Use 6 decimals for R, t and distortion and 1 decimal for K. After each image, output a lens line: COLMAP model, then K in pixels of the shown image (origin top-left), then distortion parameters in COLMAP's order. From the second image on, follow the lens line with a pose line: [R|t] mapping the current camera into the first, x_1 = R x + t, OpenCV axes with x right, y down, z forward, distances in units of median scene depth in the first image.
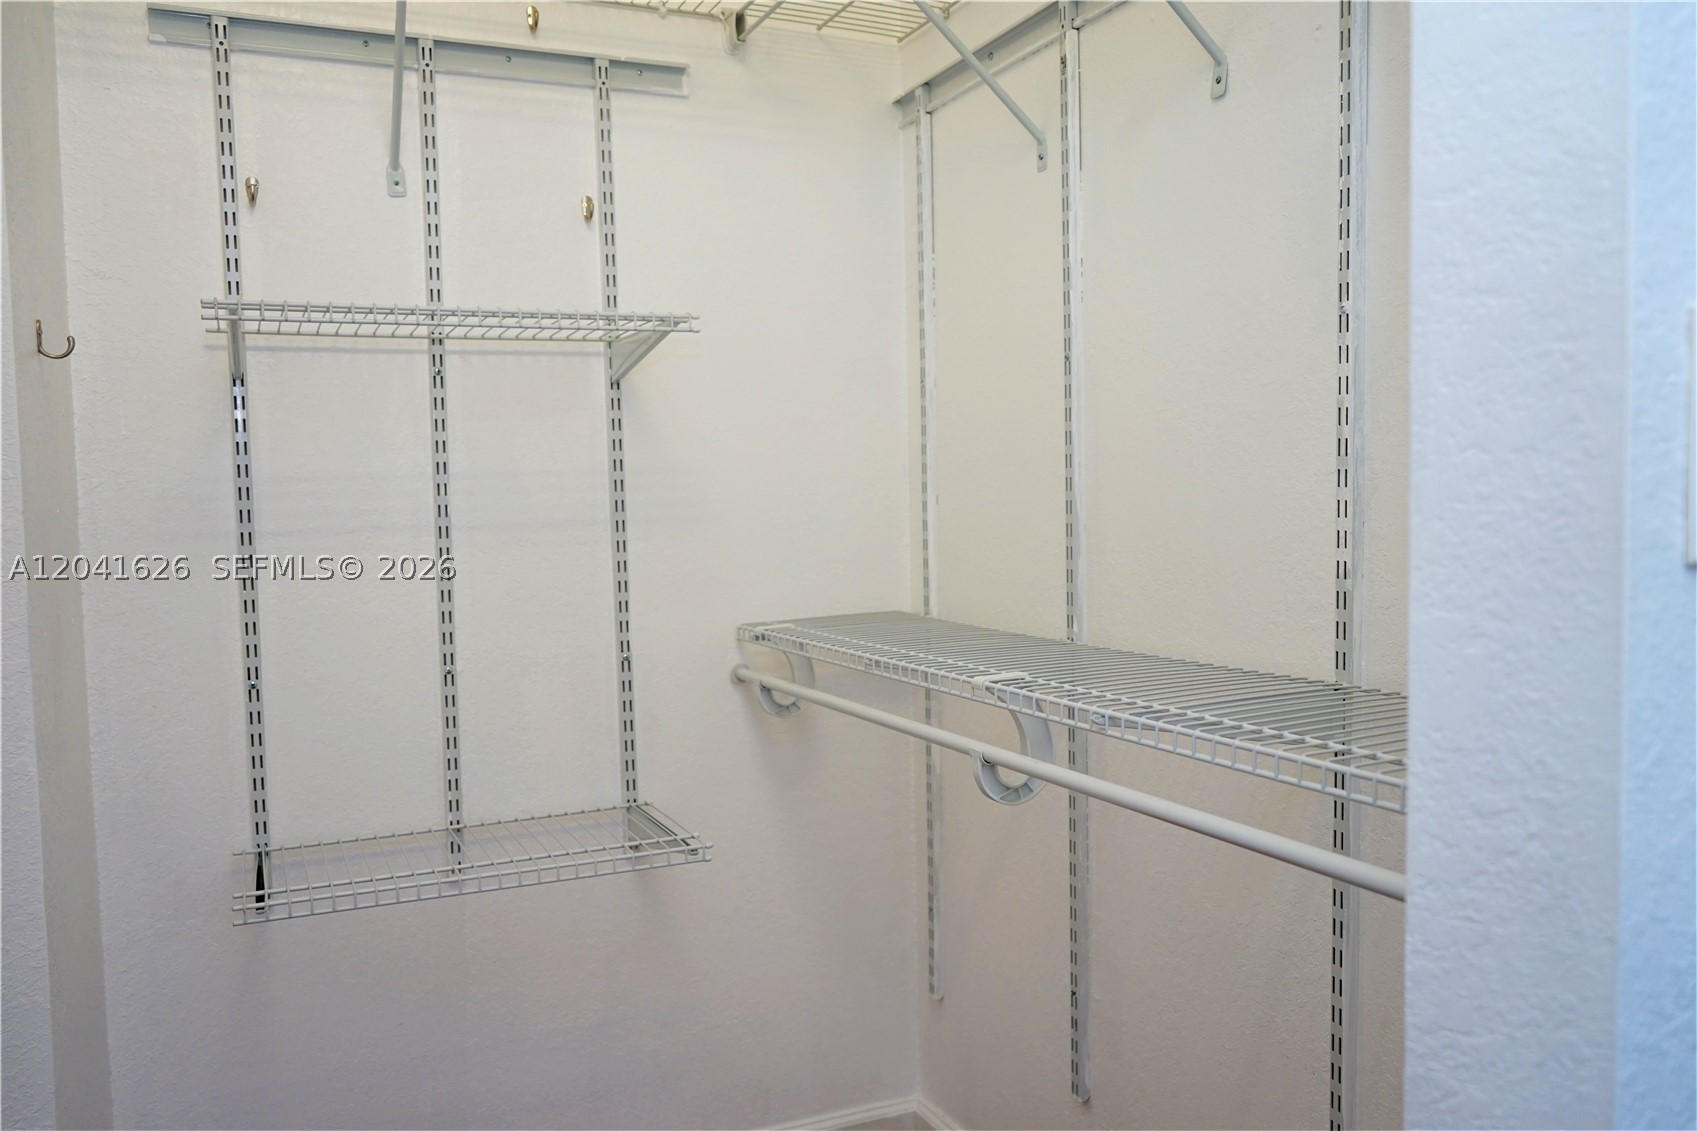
lens RADIAL K [[1342.8, 0, 851.9], [0, 1342.8, 571.6], [0, 0, 1]] dist [-0.027940, 0.034664]
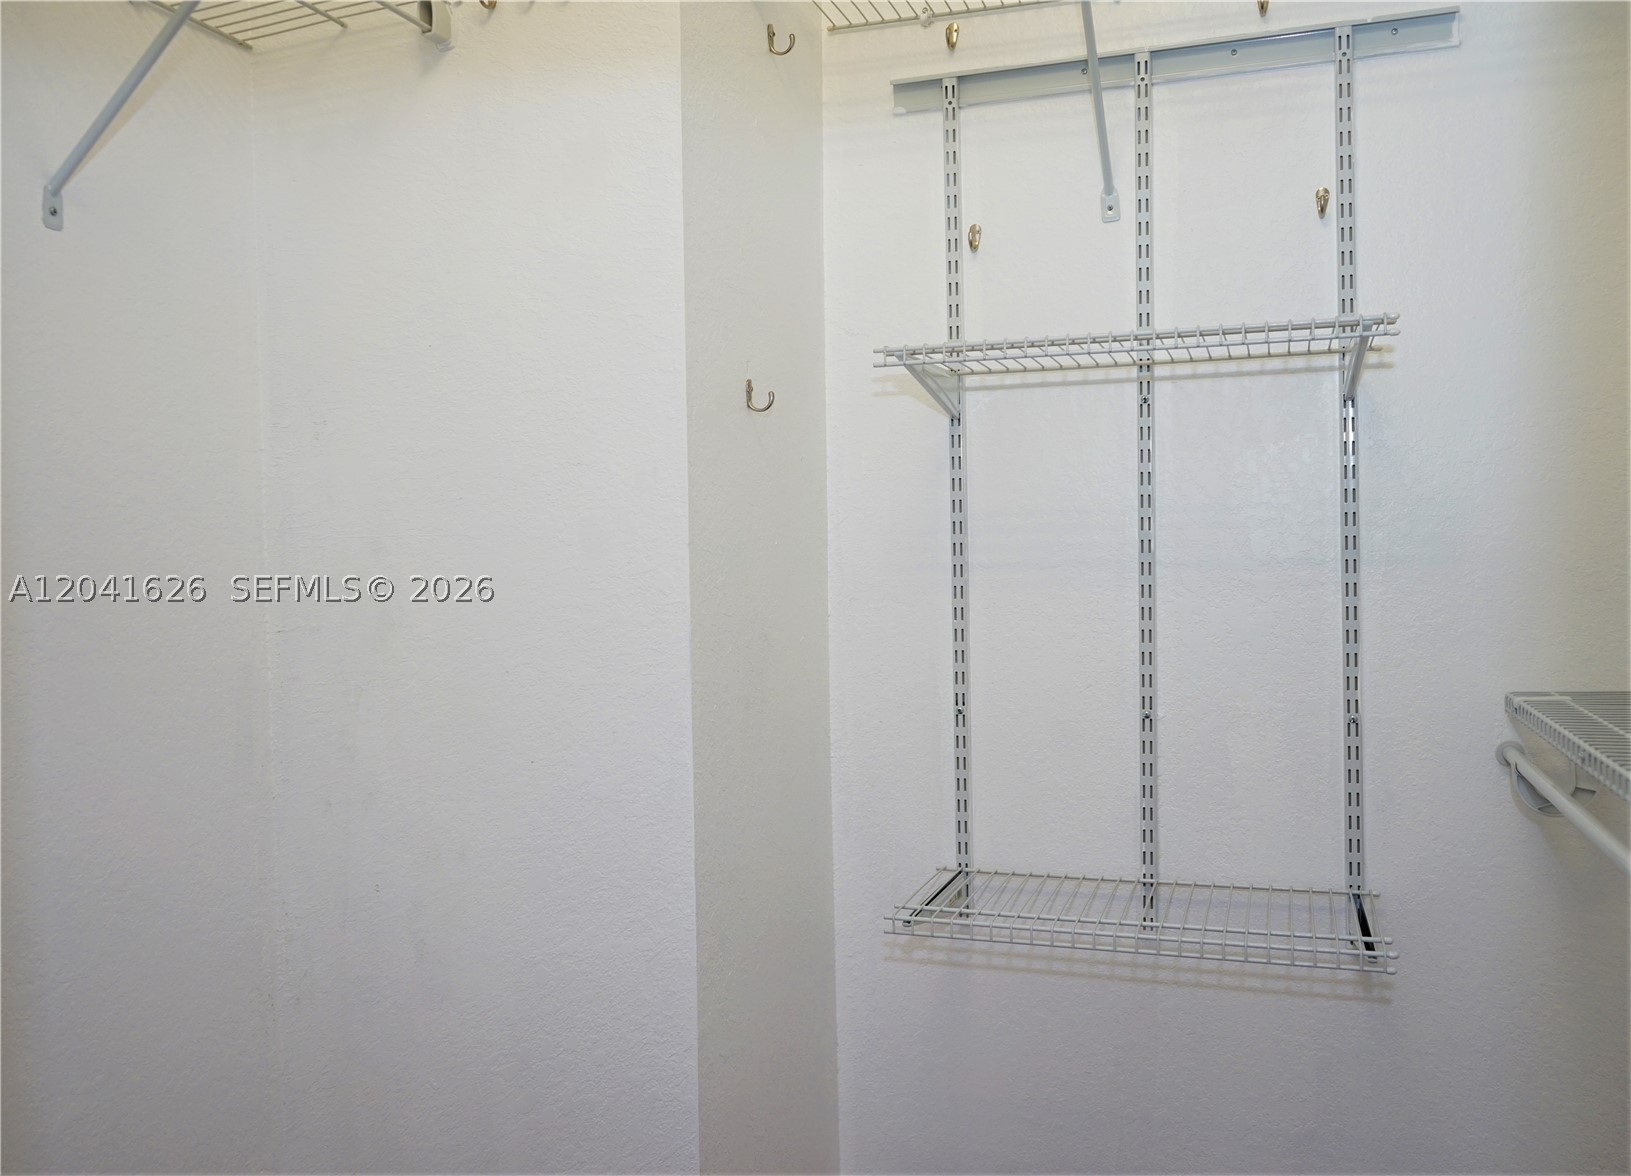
lens RADIAL K [[1434.3, 0, 815.5], [0, 1434.3, 588.0], [0, 0, 1]] dist [-0.008114, 0.005531]
pose [[0.714608, 0.033263, -0.698734, 0.239172], [-0.040412, 0.999164, 0.006235, -0.012426], [0.698357, 0.023782, 0.715354, 0.111567]]
